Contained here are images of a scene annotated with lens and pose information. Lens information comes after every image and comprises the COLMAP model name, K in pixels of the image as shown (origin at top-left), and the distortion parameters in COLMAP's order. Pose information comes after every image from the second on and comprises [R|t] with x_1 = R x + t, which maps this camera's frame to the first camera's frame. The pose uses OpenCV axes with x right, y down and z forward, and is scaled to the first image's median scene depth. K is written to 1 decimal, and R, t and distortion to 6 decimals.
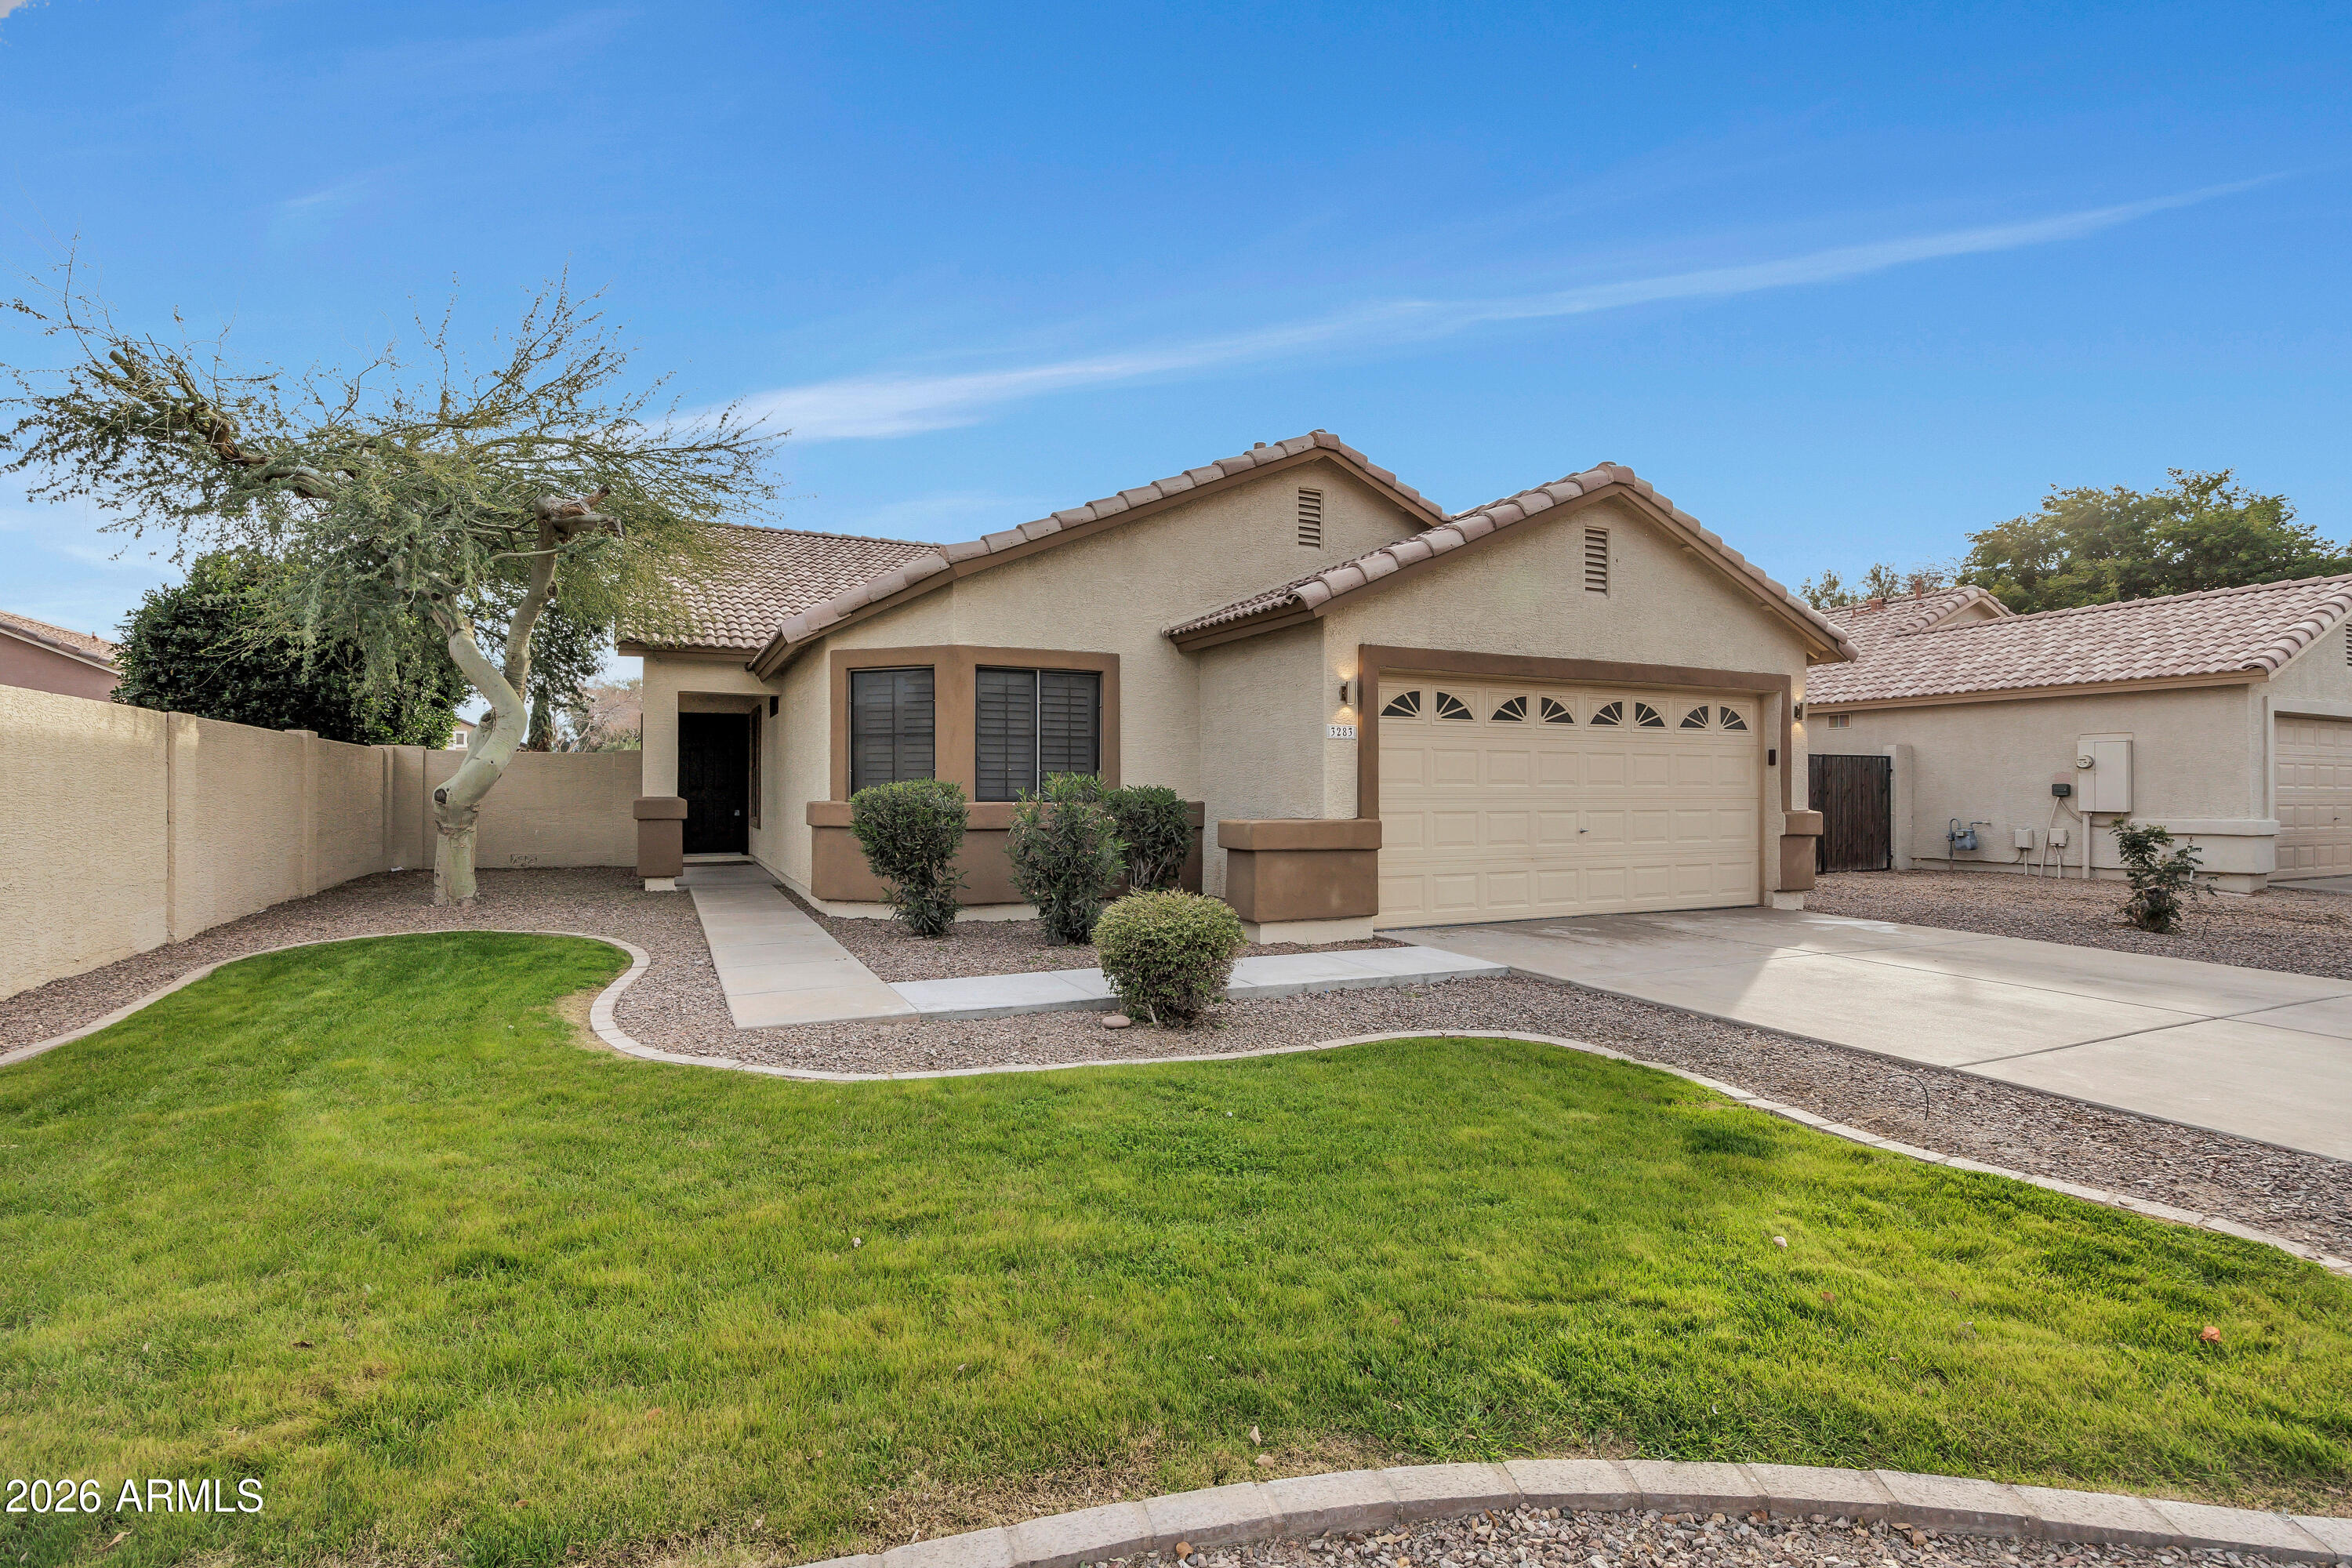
lens RADIAL K [[1118.2, 0, 1168.0], [0, 1118.2, 778.6], [0, 0, 1]] dist [-0.014517, 0.000243]
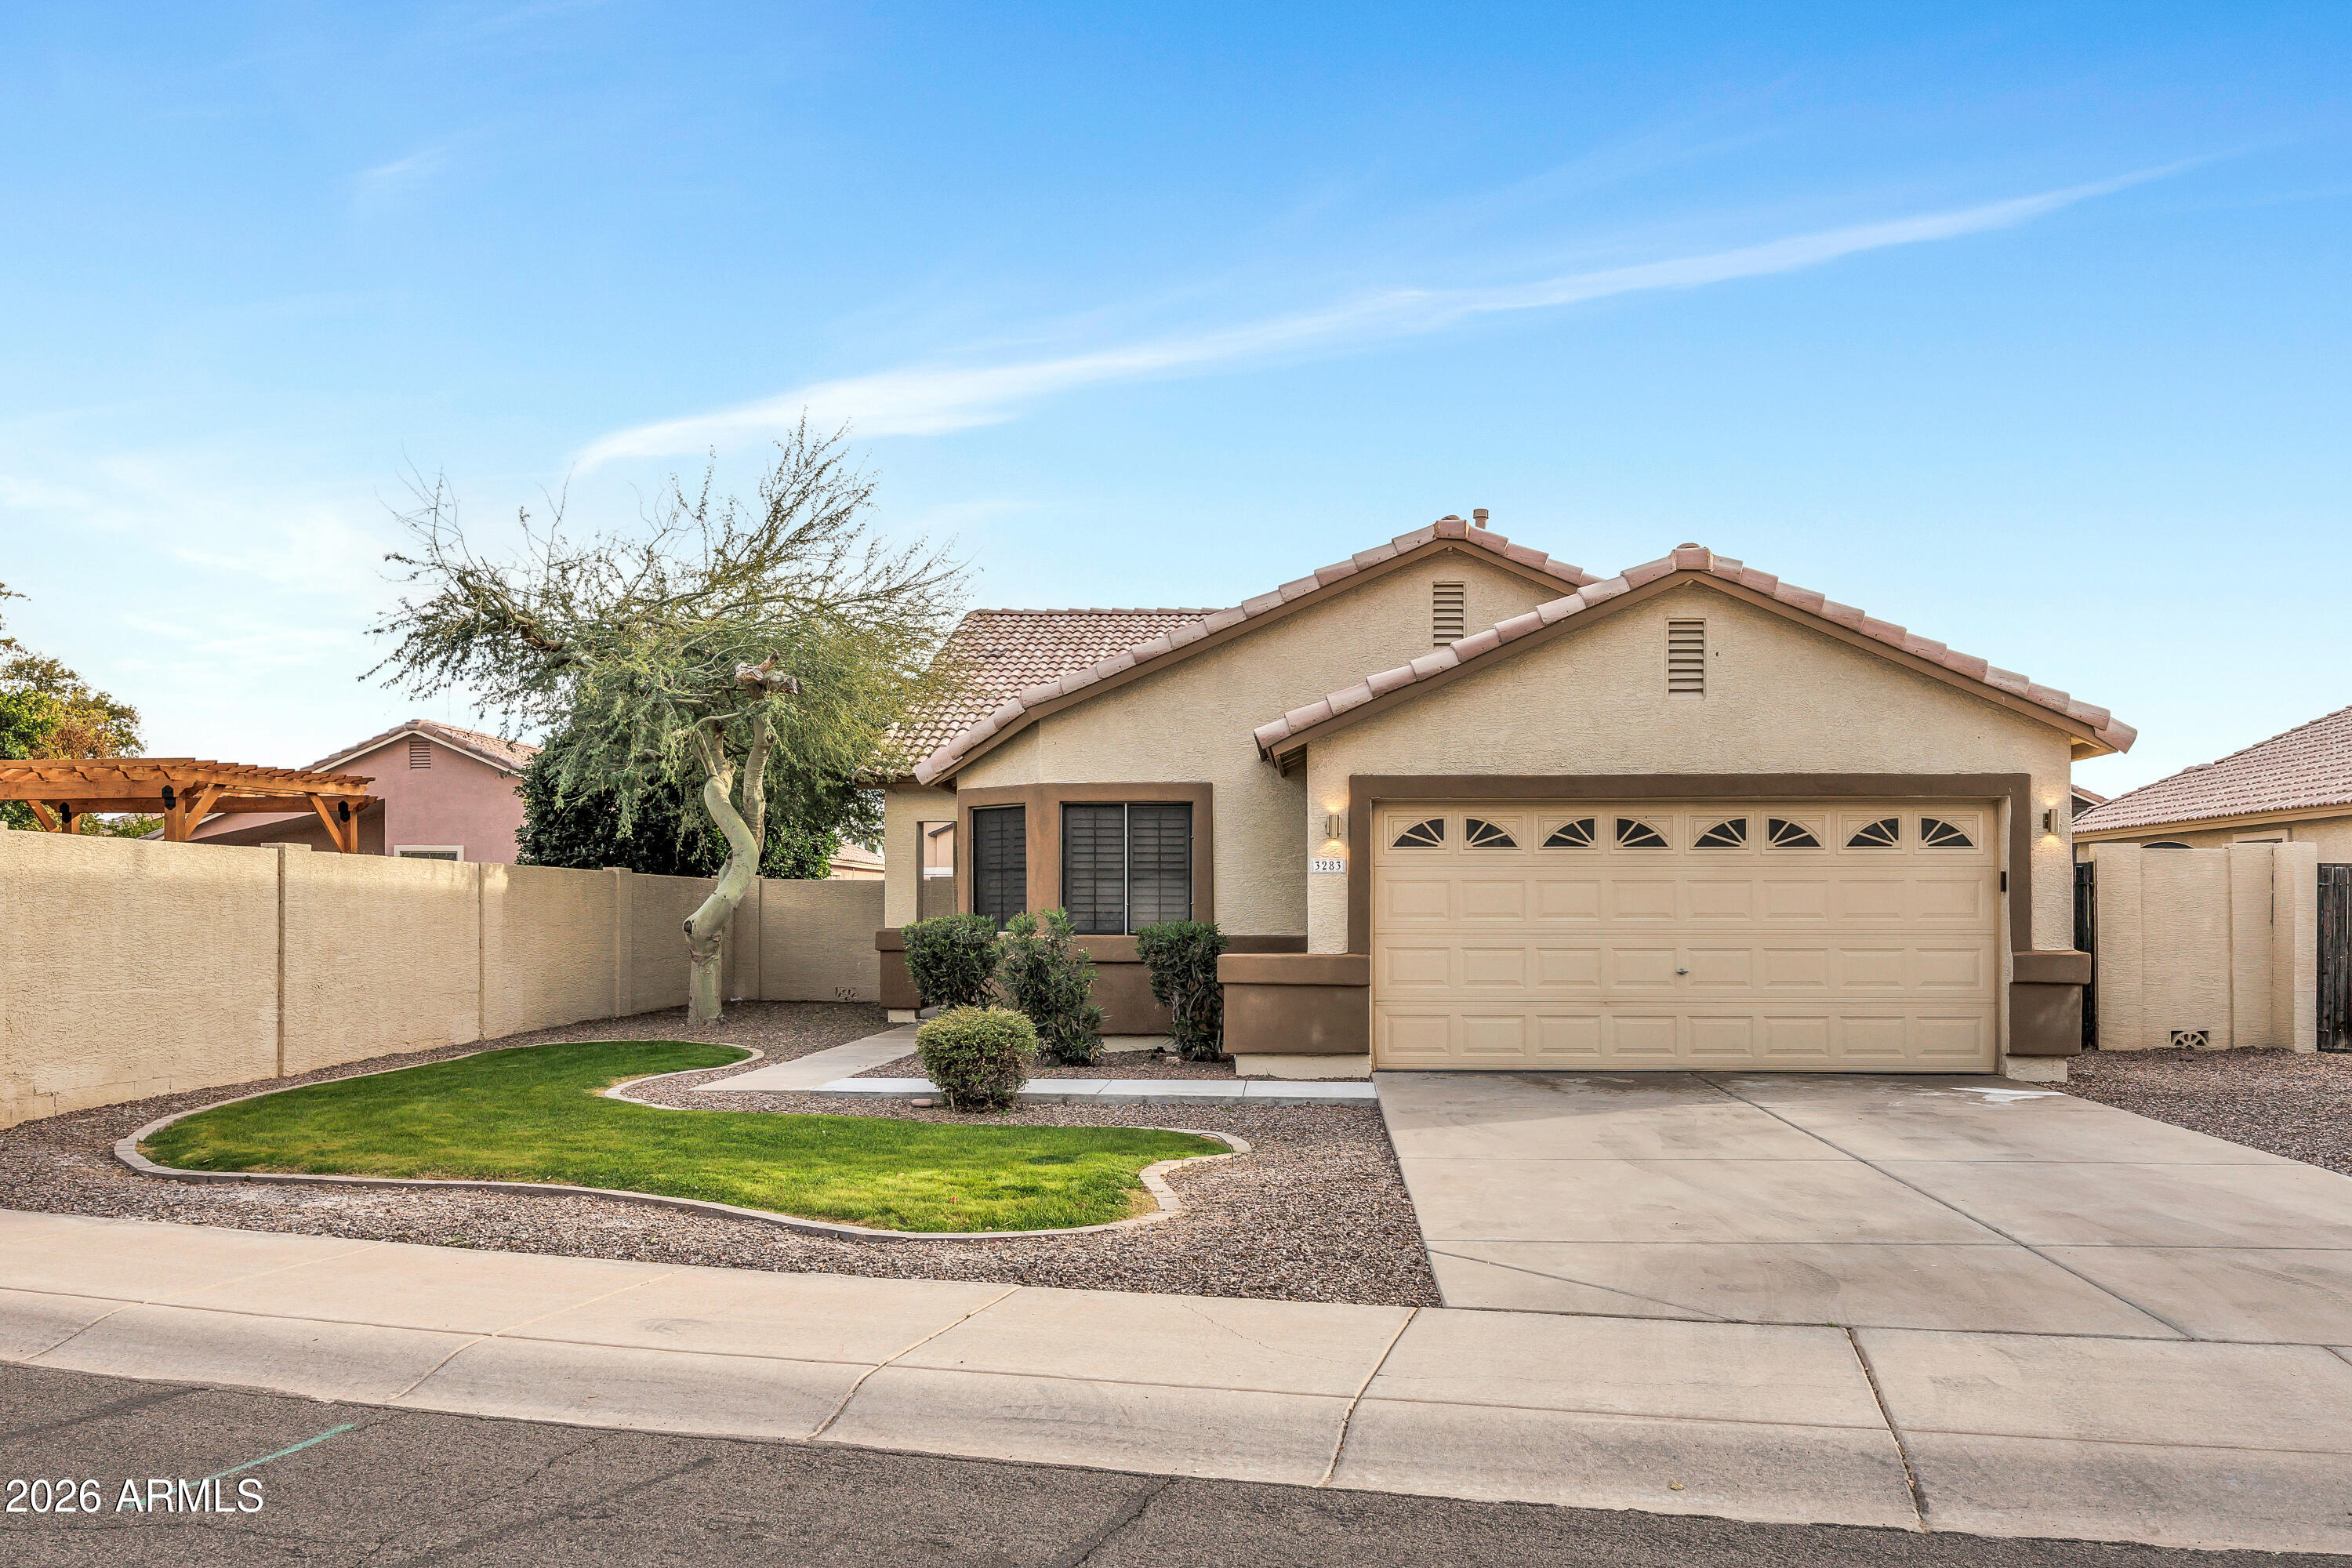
lens RADIAL K [[1904.5, 0, 1185.0], [0, 1904.5, 898.6], [0, 0, 1]] dist [0.009949, 0.009076]
pose [[0.875569, -0.004320, -0.483073, 0.763868], [0.005727, 0.999983, 0.001437, -0.014068], [0.483058, -0.004025, 0.875579, -0.476769]]
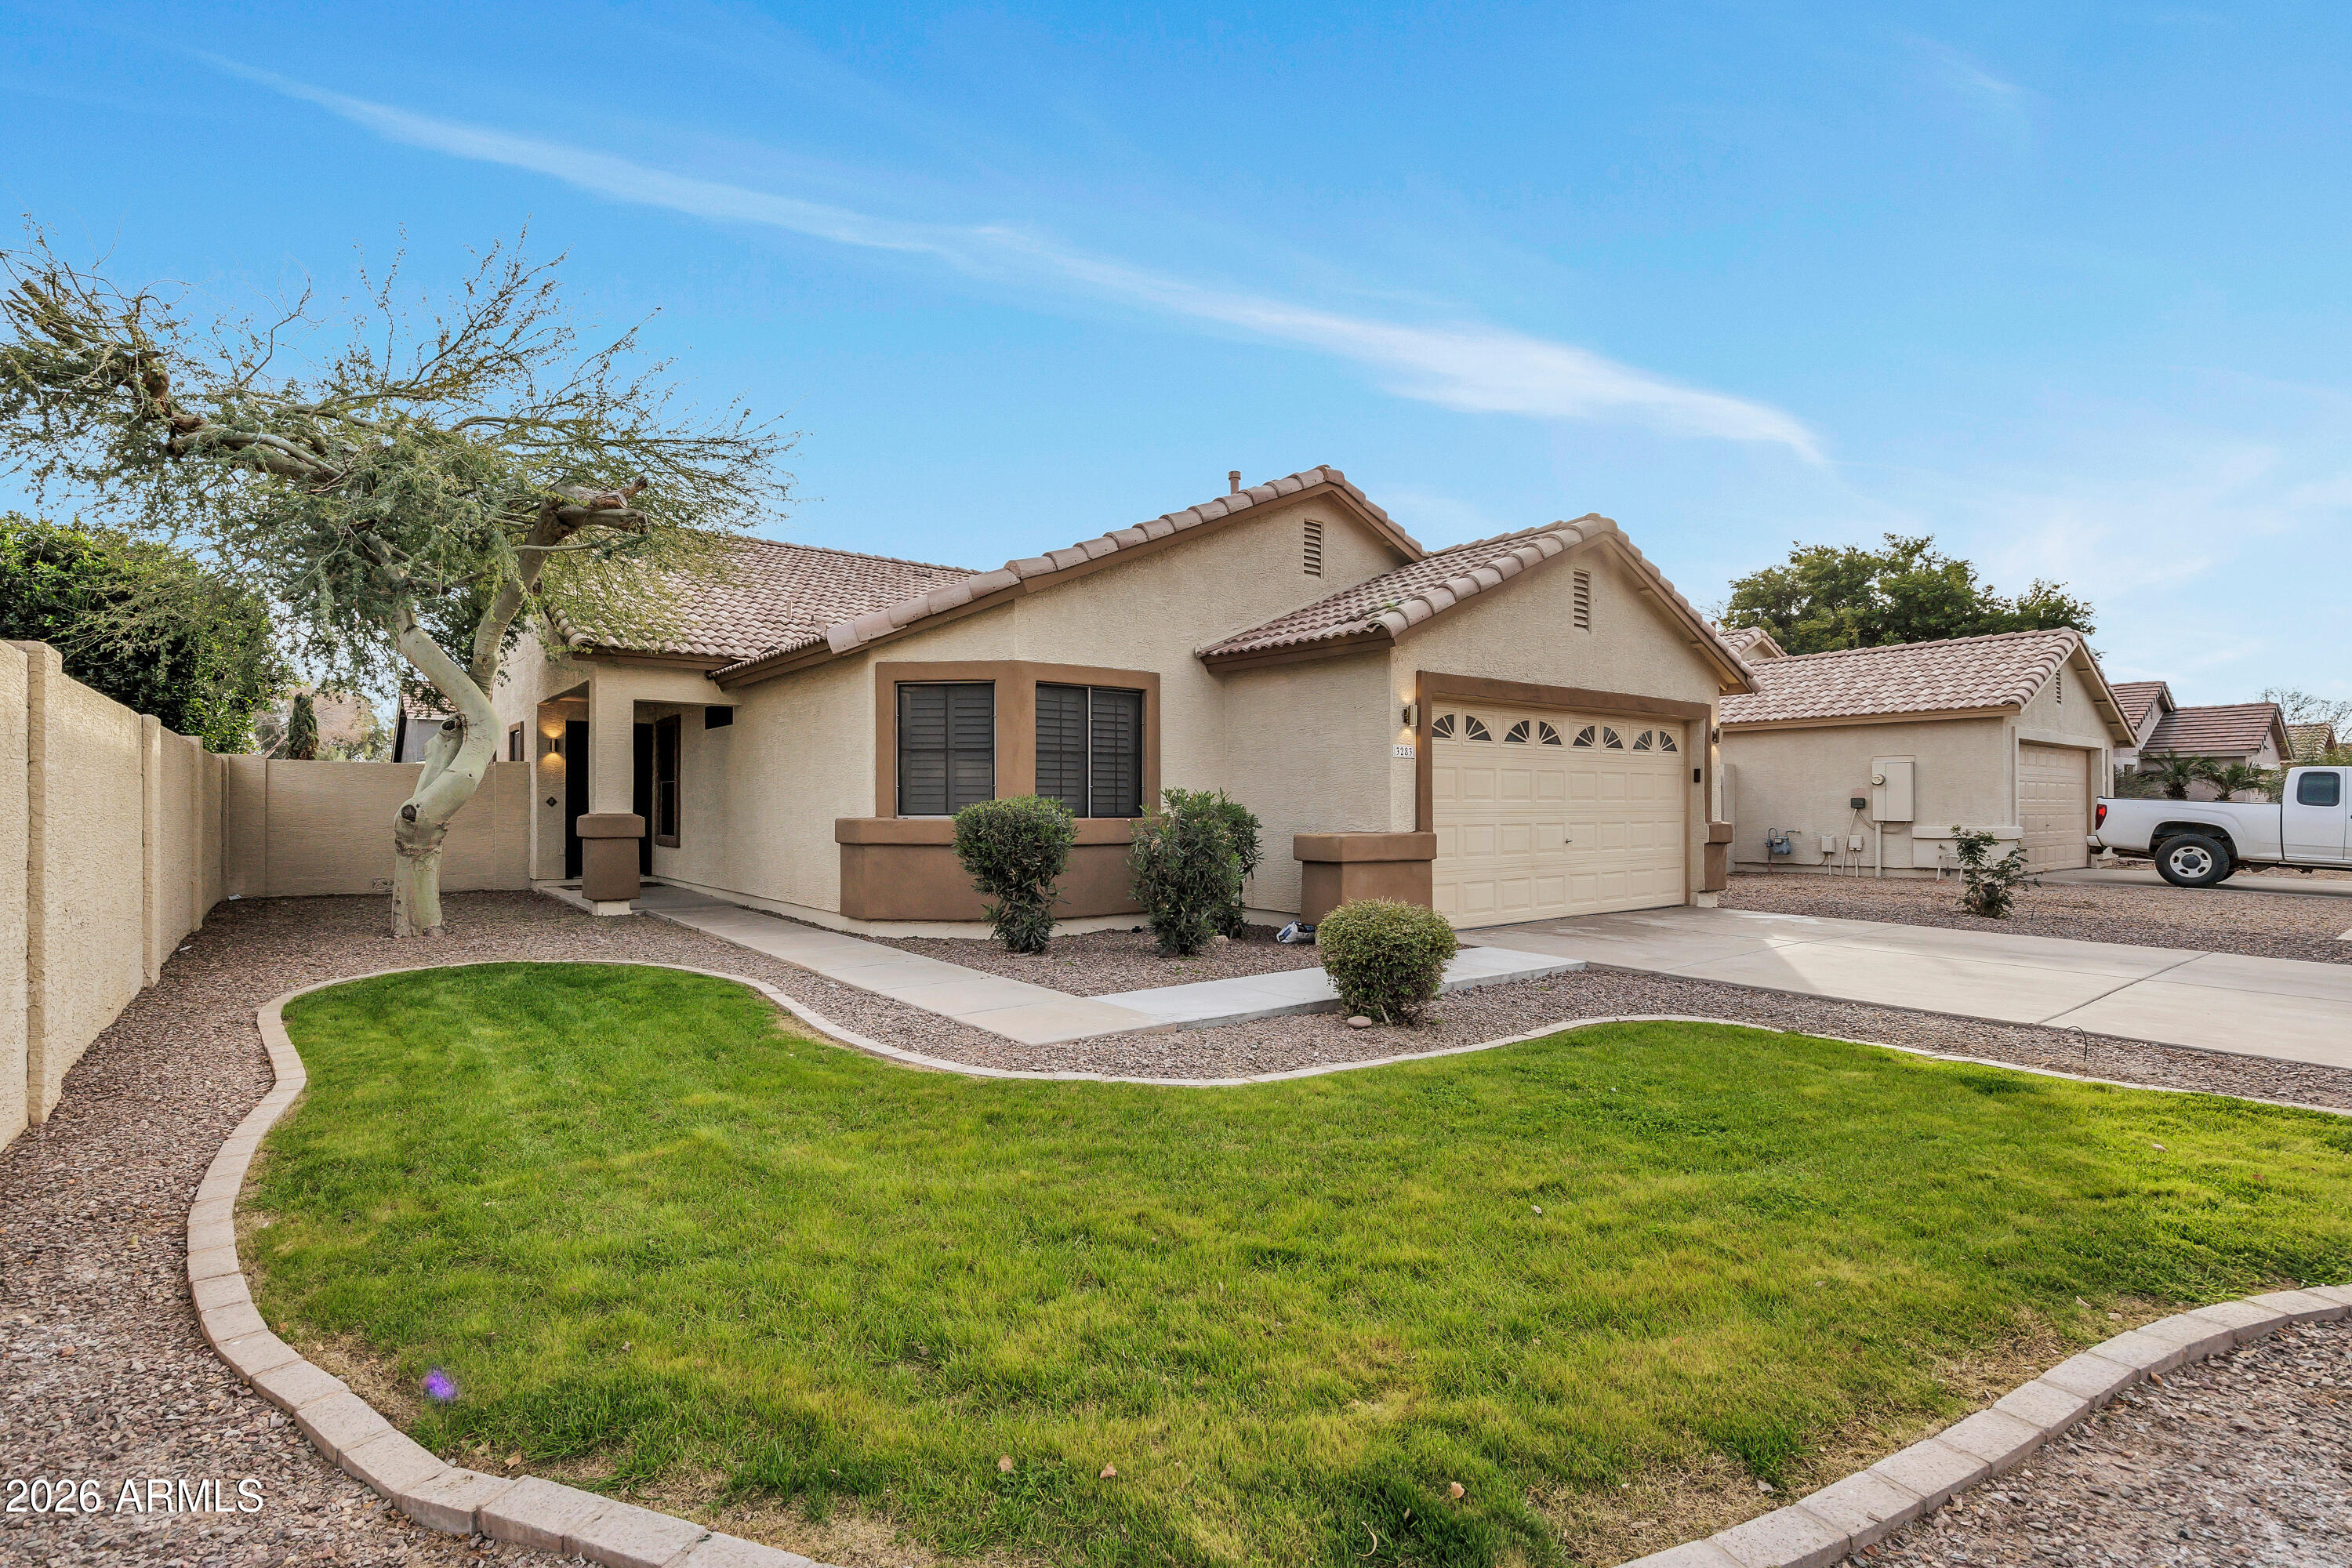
lens RADIAL K [[1118.2, 0, 1179.8], [0, 1118.2, 796.4], [0, 0, 1]] dist [-0.014517, 0.000243]
pose [[0.974525, -0.000495, 0.224278, -0.266312], [-0.000381, 0.999992, 0.003862, -0.002003], [-0.224279, -0.003849, 0.974517, -0.005657]]
